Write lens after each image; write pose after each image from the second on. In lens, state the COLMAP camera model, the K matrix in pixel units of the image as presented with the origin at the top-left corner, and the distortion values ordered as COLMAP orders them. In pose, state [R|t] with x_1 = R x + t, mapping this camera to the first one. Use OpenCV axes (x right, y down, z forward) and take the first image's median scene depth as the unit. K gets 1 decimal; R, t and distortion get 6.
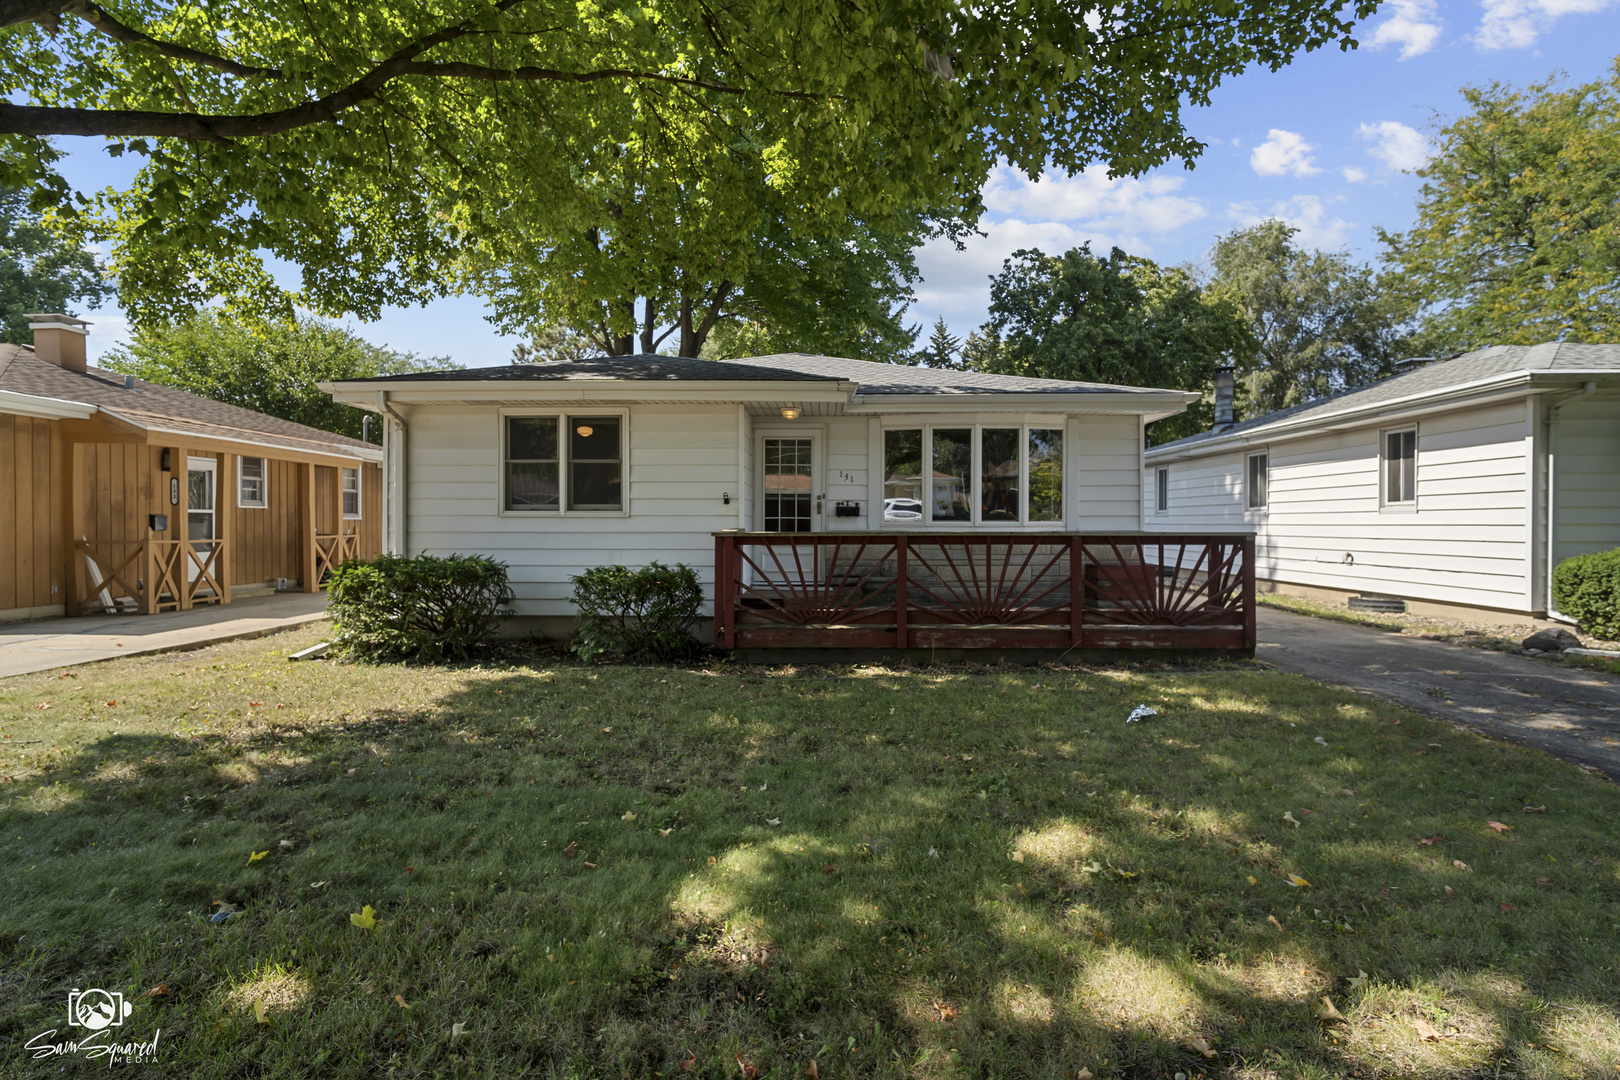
lens RADIAL K [[772.2, 0, 805.0], [0, 772.2, 537.9], [0, 0, 1]] dist [-0.001680, 0.000048]
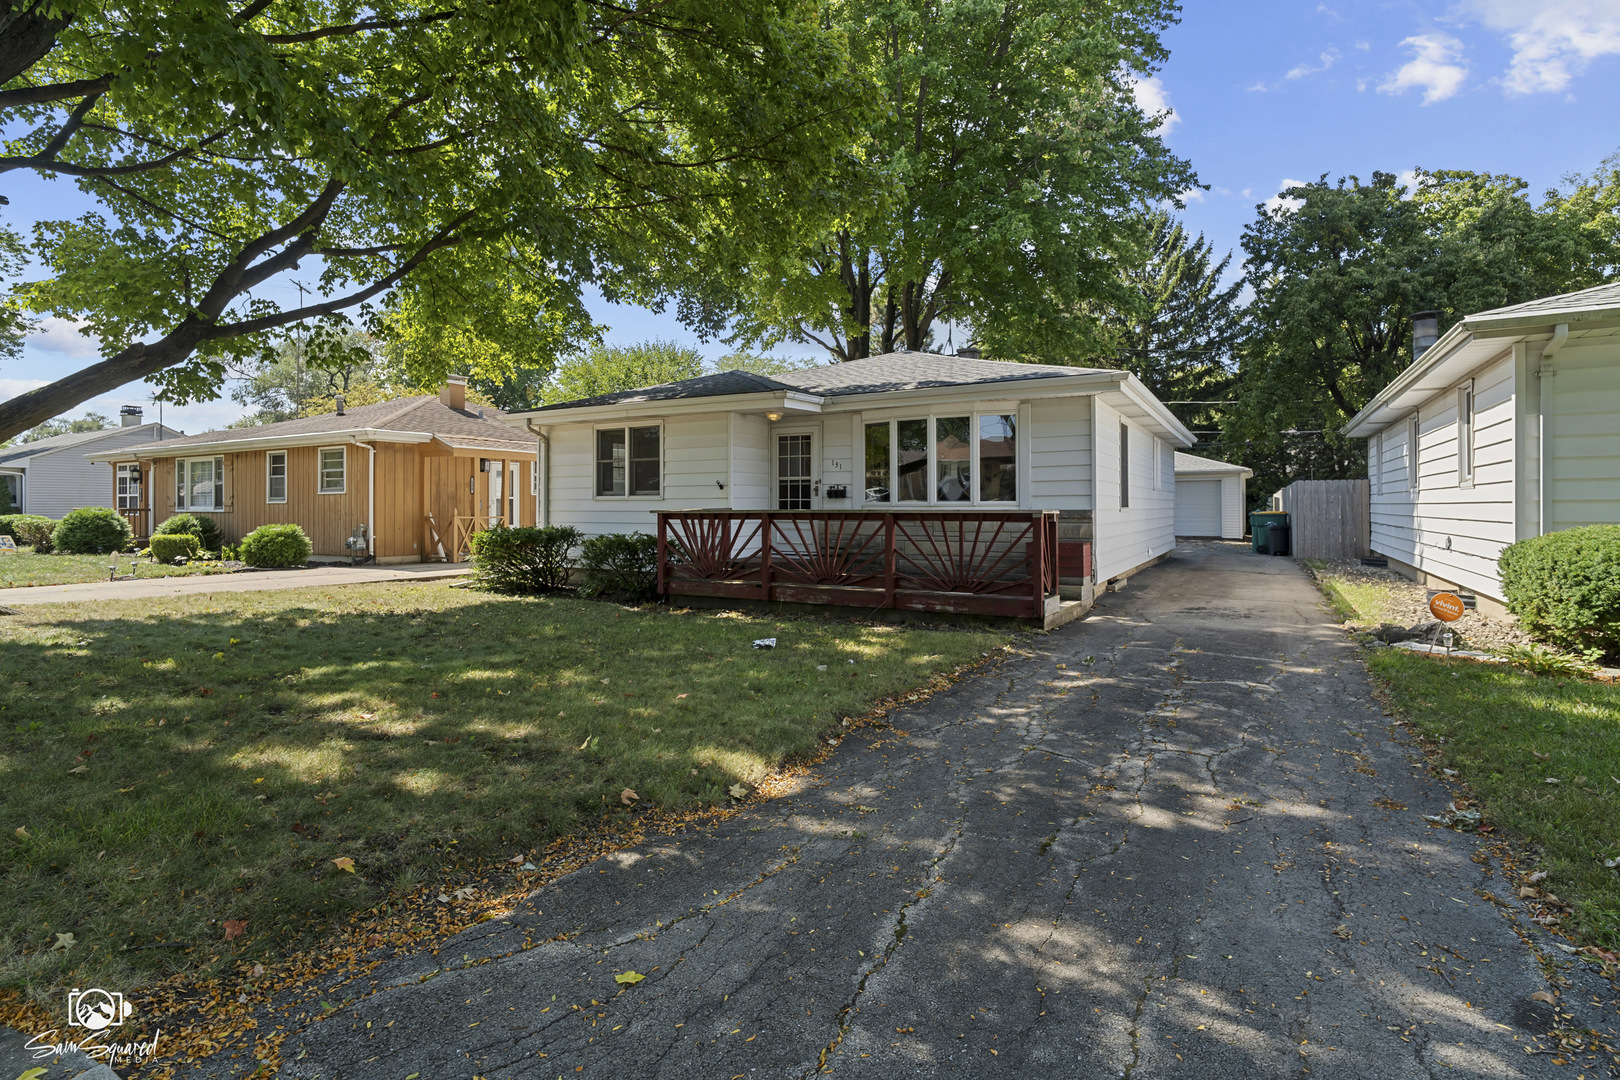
lens RADIAL K [[772.2, 0, 809.9], [0, 772.2, 525.0], [0, 0, 1]] dist [-0.001680, 0.000048]
pose [[0.882312, 0.008847, -0.470581, 0.581442], [-0.004520, 0.999936, 0.010325, 0.002170], [0.470642, -0.006983, 0.882296, -0.074403]]
